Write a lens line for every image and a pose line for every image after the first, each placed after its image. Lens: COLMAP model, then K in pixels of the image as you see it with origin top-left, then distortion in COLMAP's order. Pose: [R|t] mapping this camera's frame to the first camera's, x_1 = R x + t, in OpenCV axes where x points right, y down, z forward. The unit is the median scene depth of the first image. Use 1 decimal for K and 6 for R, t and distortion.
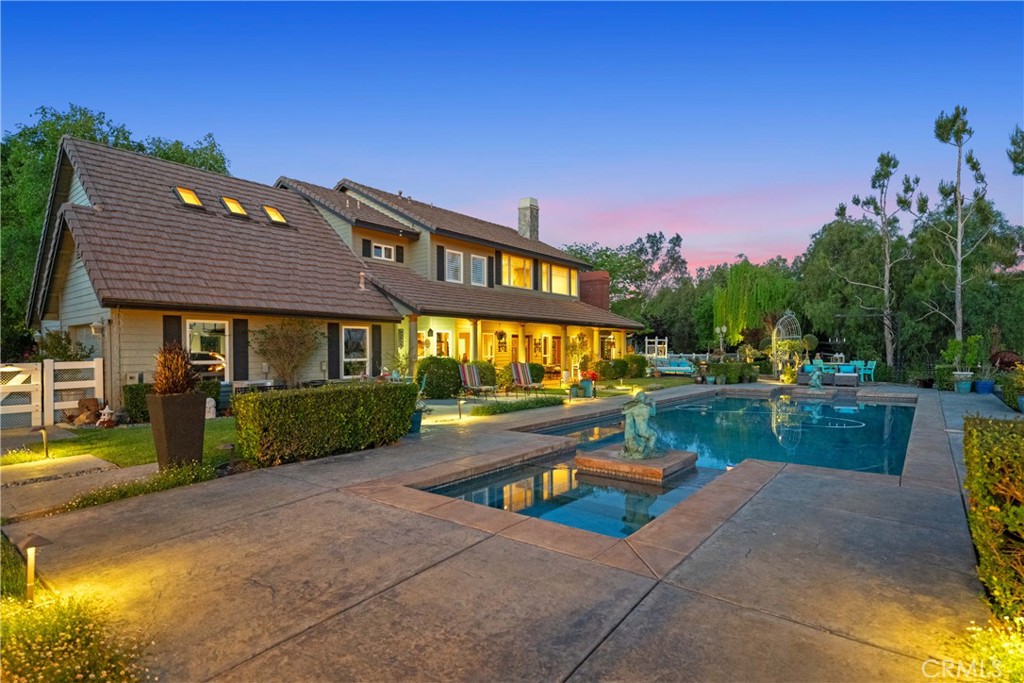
lens RADIAL K [[519.0, 0, 514.8], [0, 519.0, 351.1], [0, 0, 1]] dist [-0.001700, -0.000368]
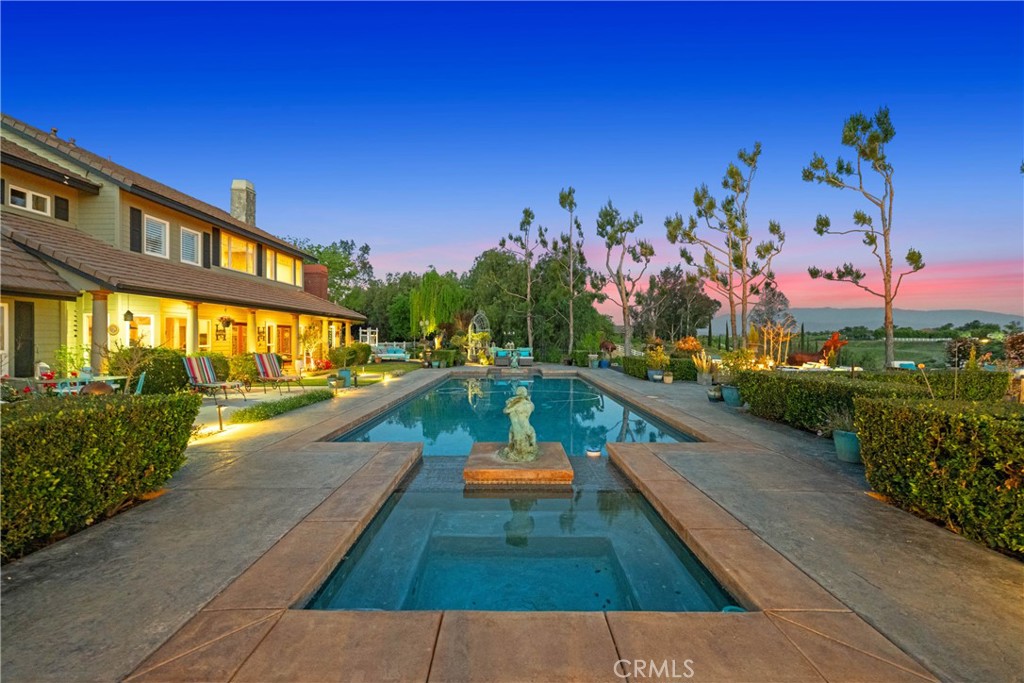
lens RADIAL K [[410.8, 0, 510.3], [0, 410.8, 338.5], [0, 0, 1]] dist [-0.002607, 0.000235]
pose [[0.785962, 0.006204, 0.618243, -0.069871], [-0.004709, 0.999981, -0.004048, -0.001811], [-0.618257, 0.000271, 0.785976, 0.128464]]
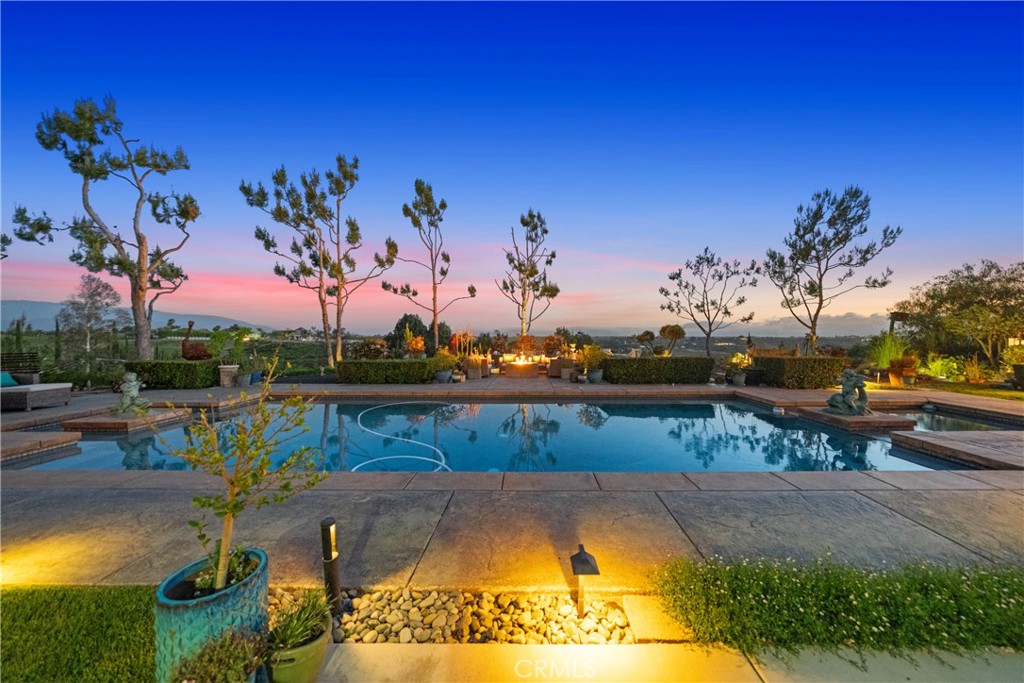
lens RADIAL K [[350.5, 0, 520.2], [0, 350.5, 344.0], [0, 0, 1]] dist [-0.002484, -0.000032]
pose [[-0.607003, -0.008754, 0.794651, 0.005397], [0.003330, 0.999903, 0.013558, -0.002967], [-0.794692, 0.010876, -0.606915, 0.702345]]
